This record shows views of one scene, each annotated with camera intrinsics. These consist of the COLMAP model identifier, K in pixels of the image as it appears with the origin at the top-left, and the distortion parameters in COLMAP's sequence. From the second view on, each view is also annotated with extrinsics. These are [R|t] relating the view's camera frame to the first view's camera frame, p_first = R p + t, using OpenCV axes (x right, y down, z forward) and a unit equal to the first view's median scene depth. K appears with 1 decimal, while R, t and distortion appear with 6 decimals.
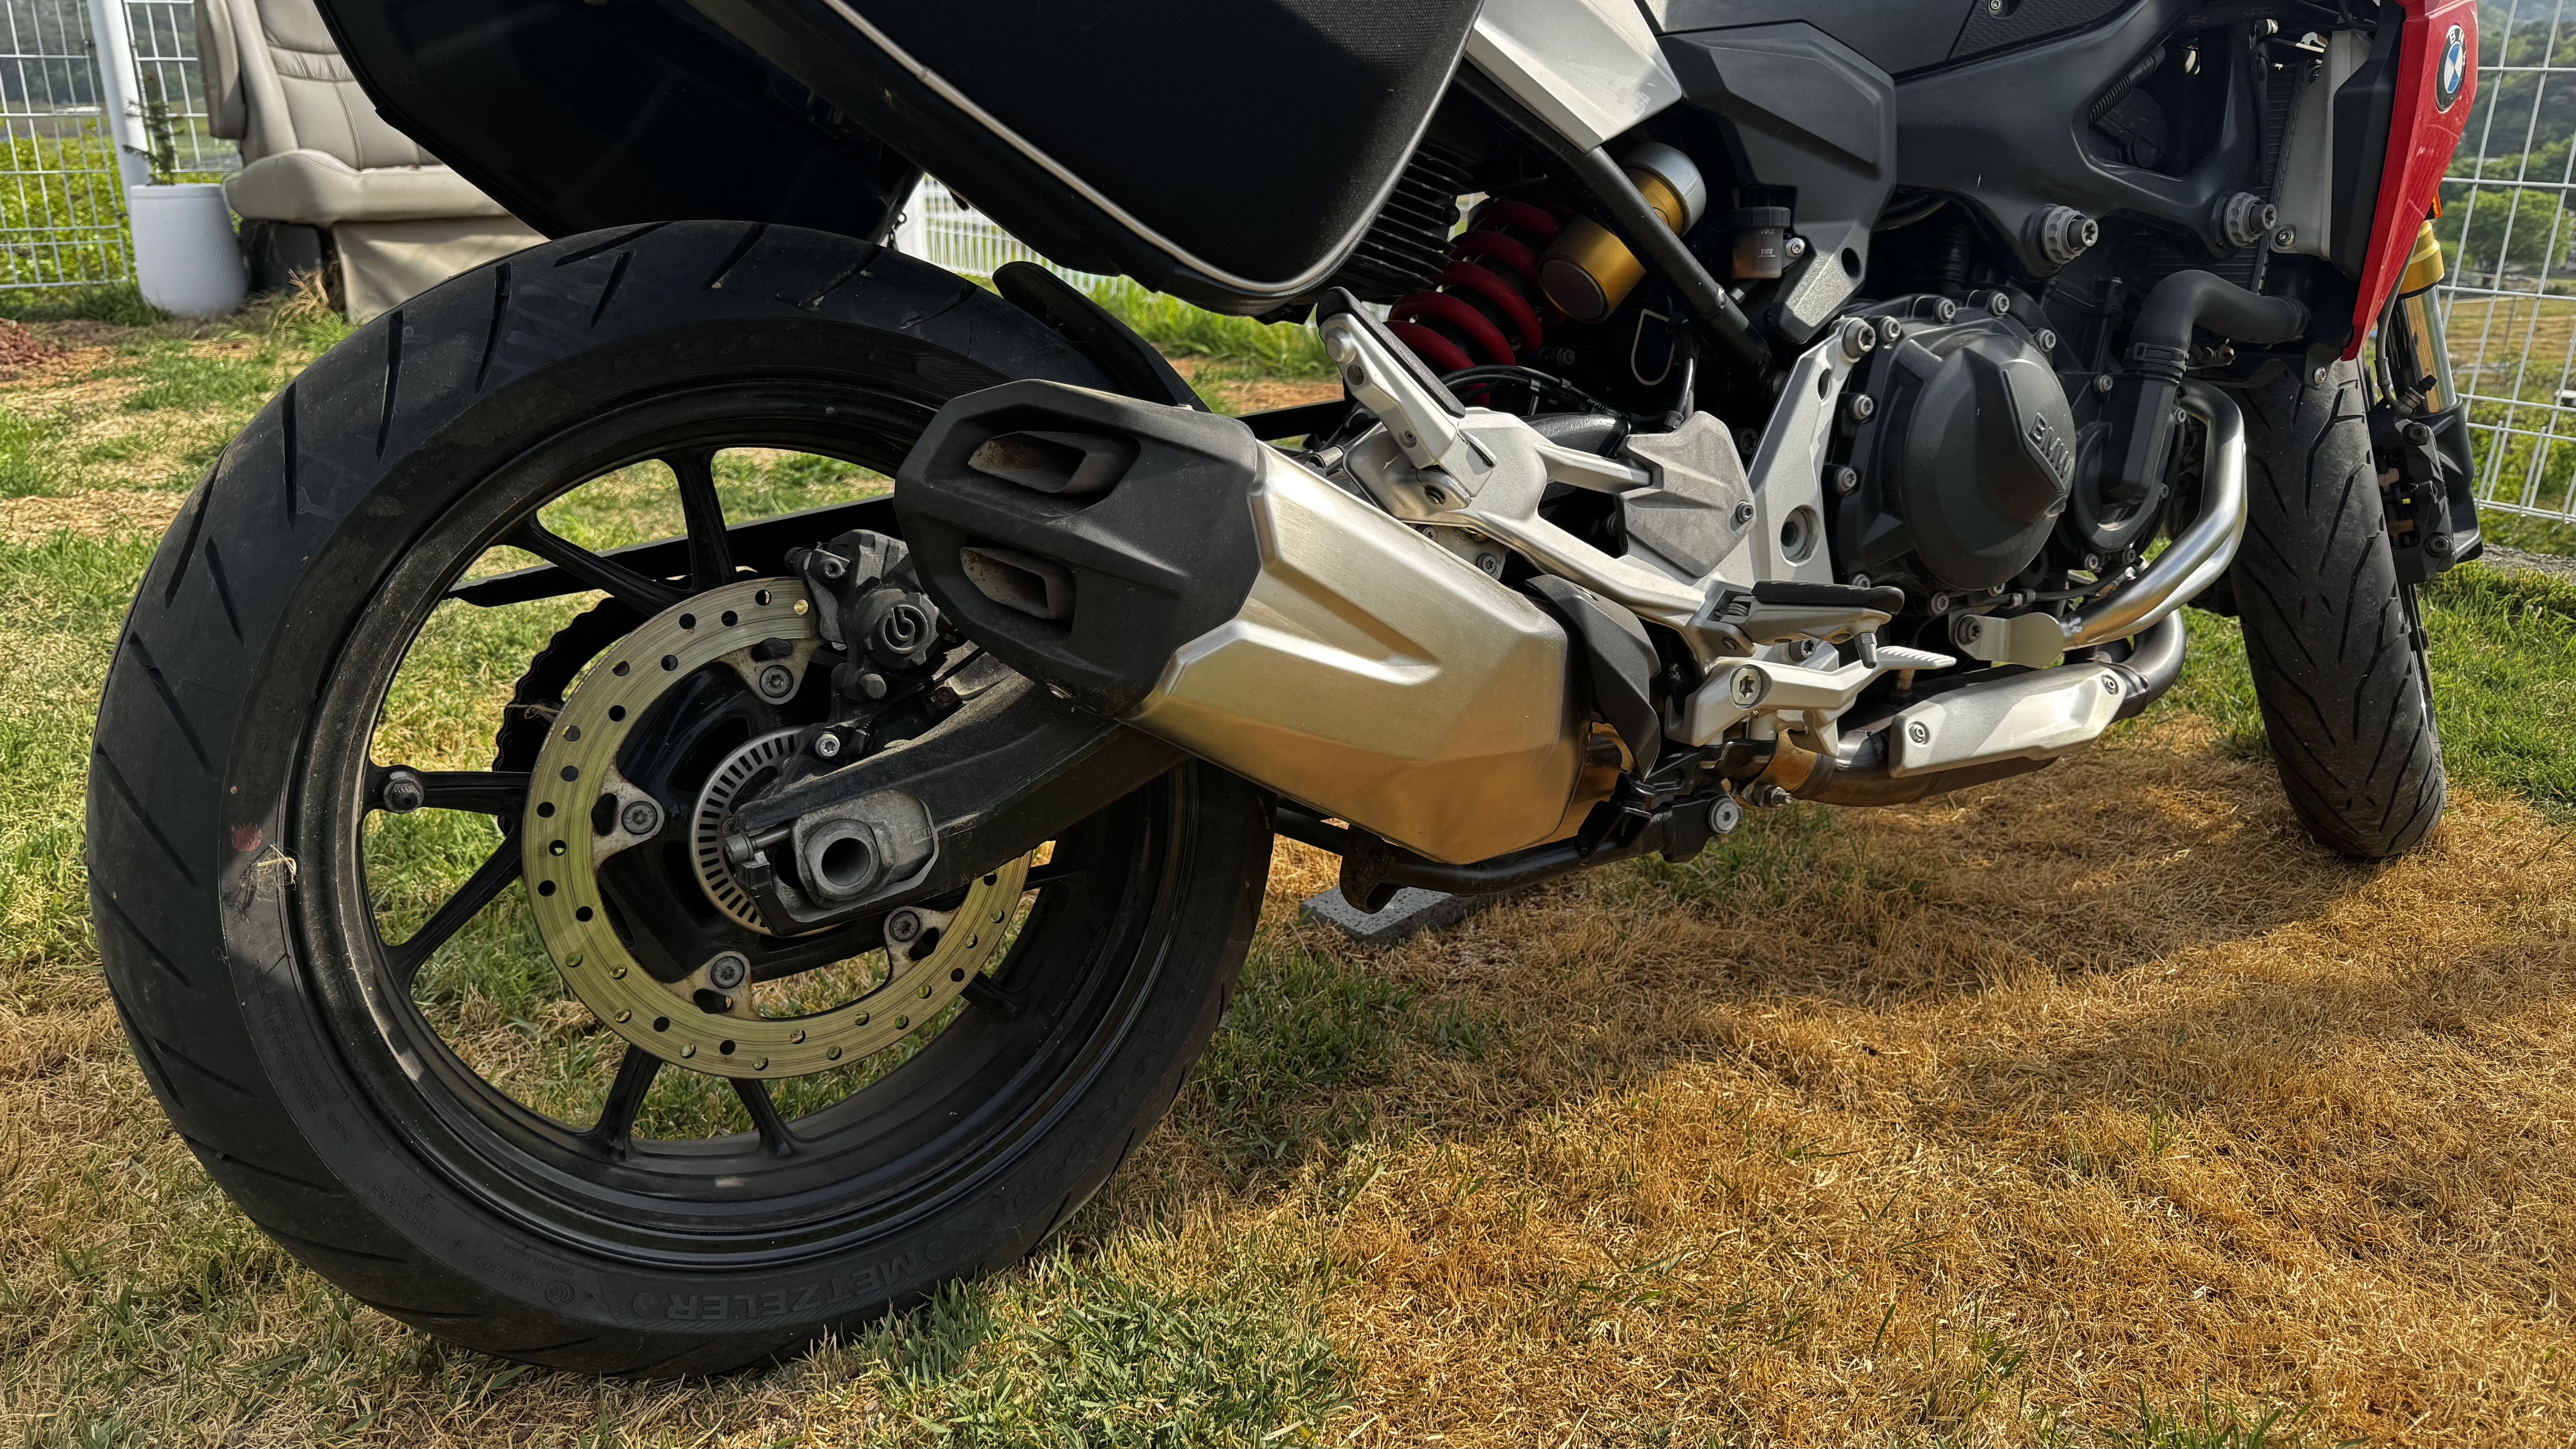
lens RADIAL K [[1801.0, 0, 1297.8], [0, 1801.0, 724.9], [0, 0, 1]] dist [0.027146, -0.046835]
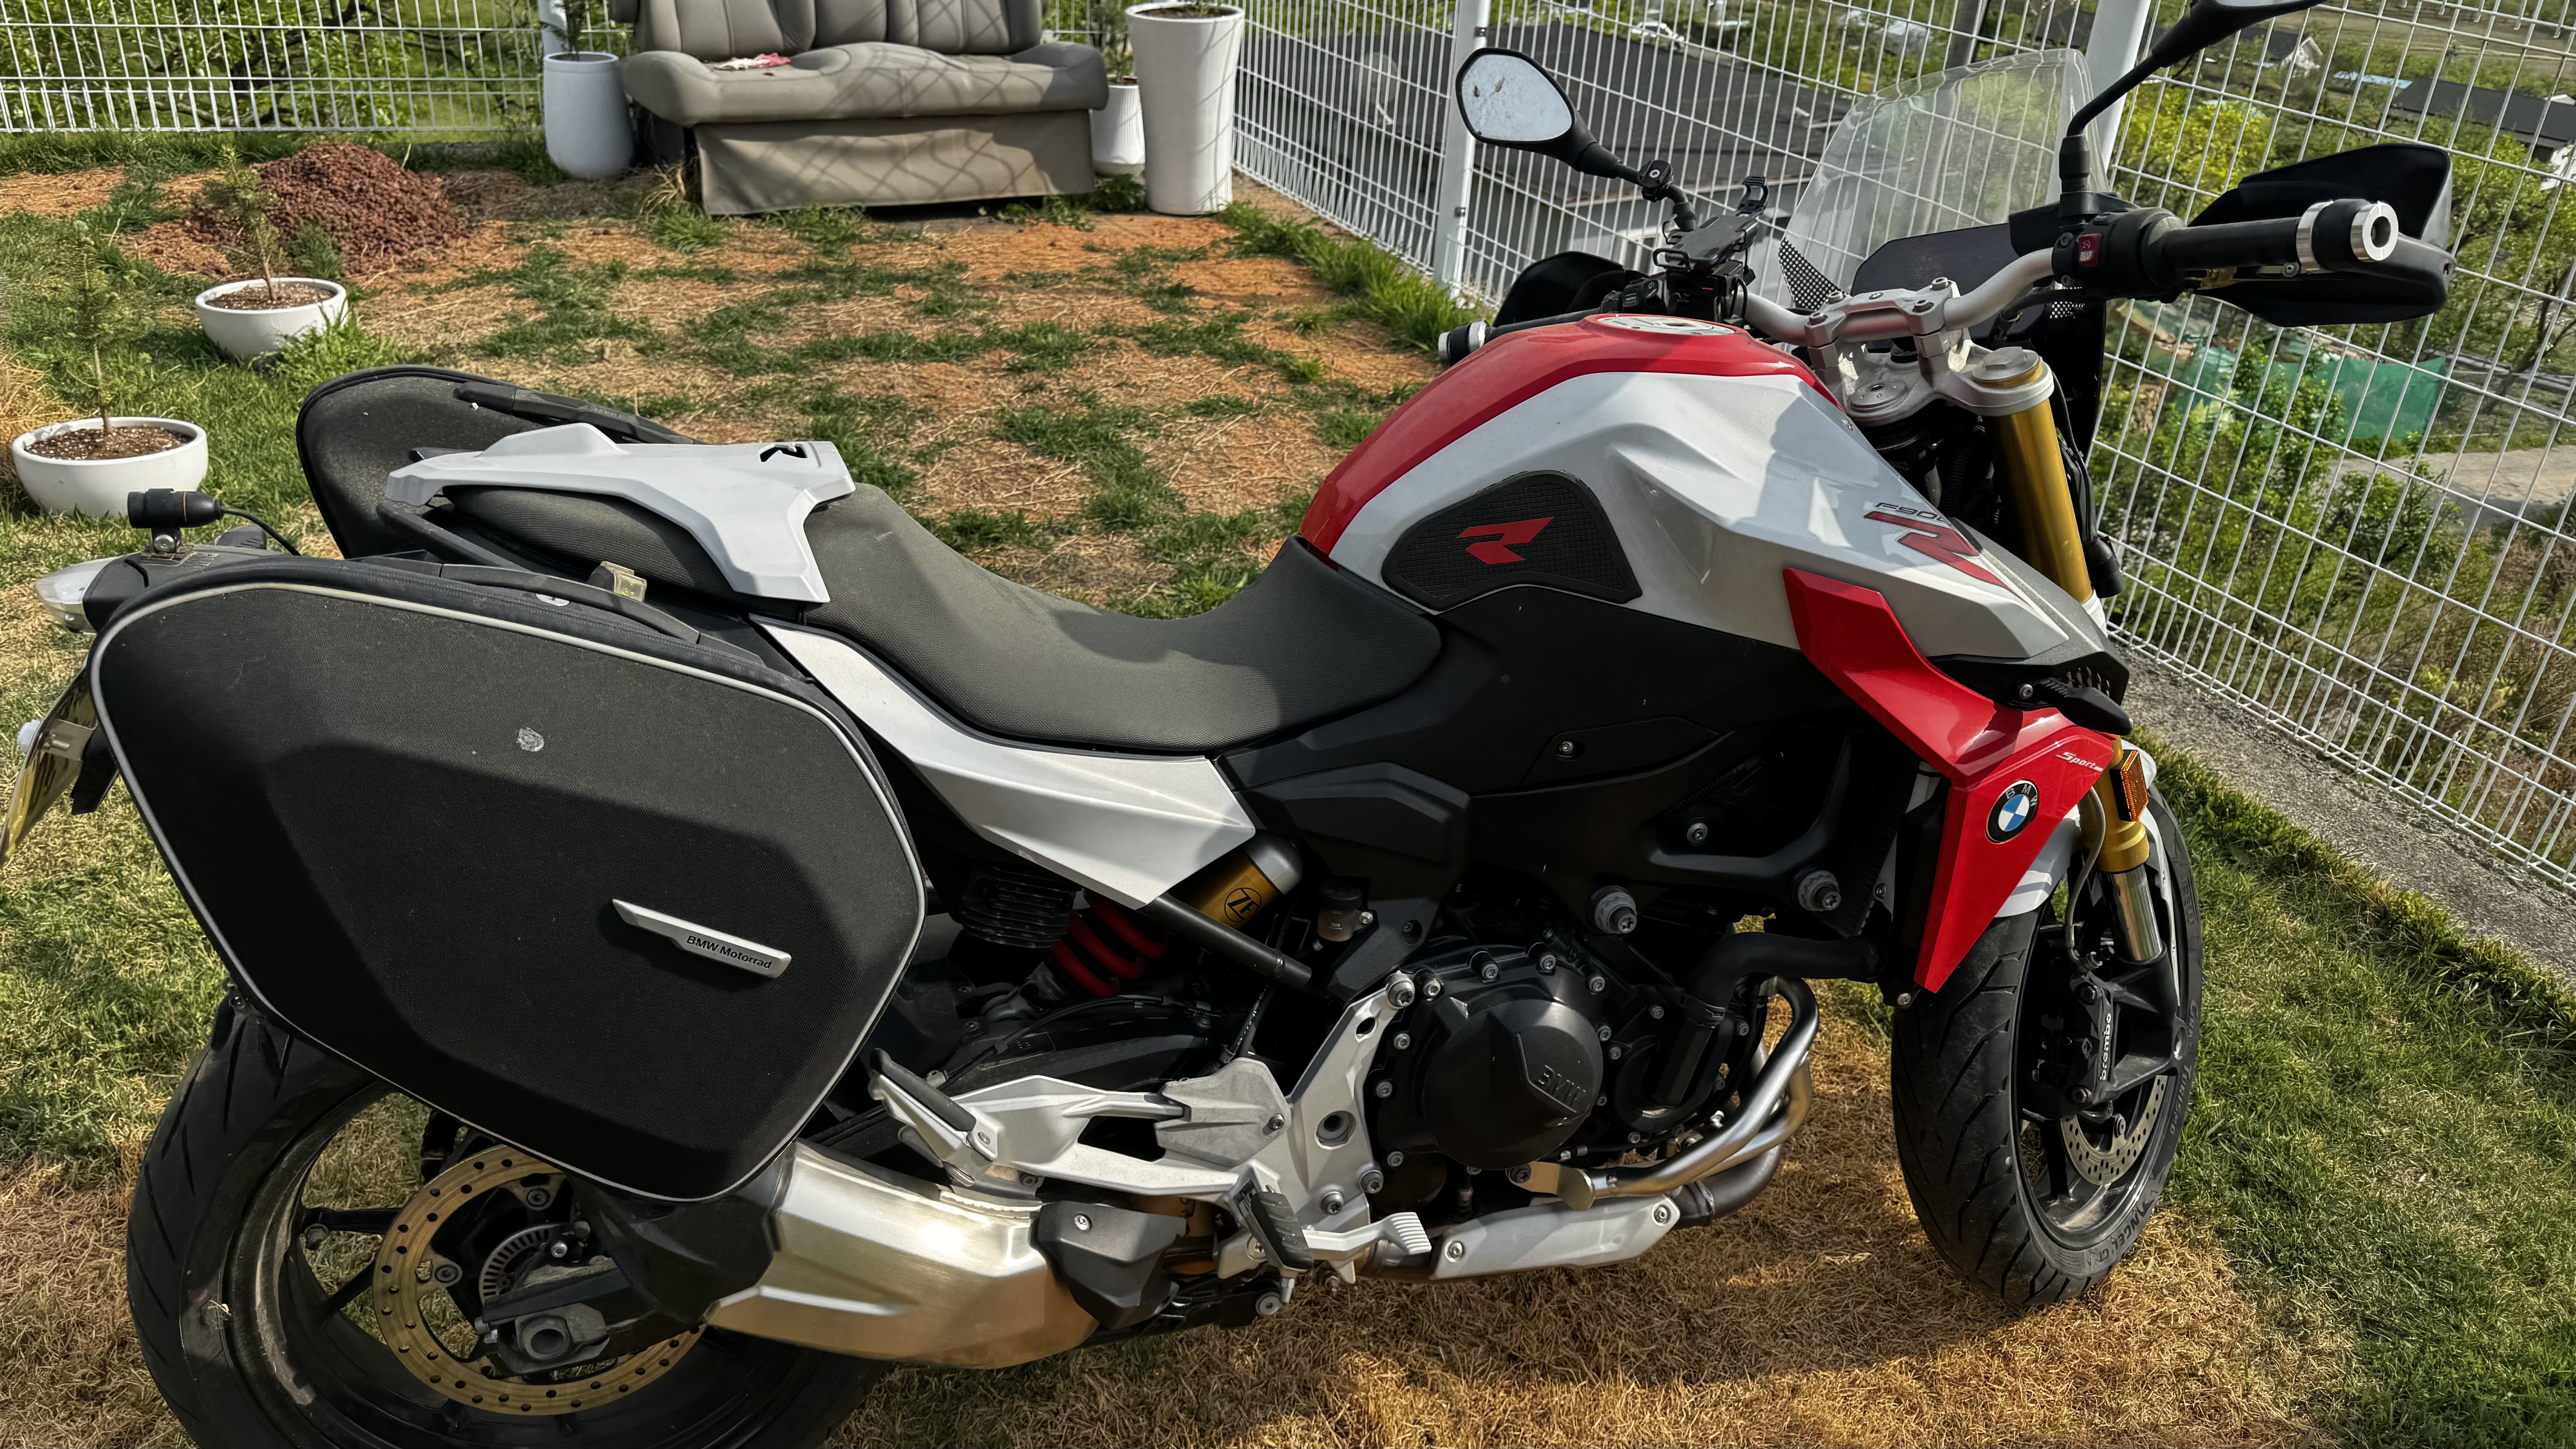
lens RADIAL K [[1801.0, 0, 1297.8], [0, 1801.0, 724.9], [0, 0, 1]] dist [0.027146, -0.046835]
pose [[0.966415, 0.165982, -0.196193, 0.486060], [-0.133448, 0.976567, 0.168845, -0.647456], [0.219621, -0.136993, 0.965919, -0.251471]]
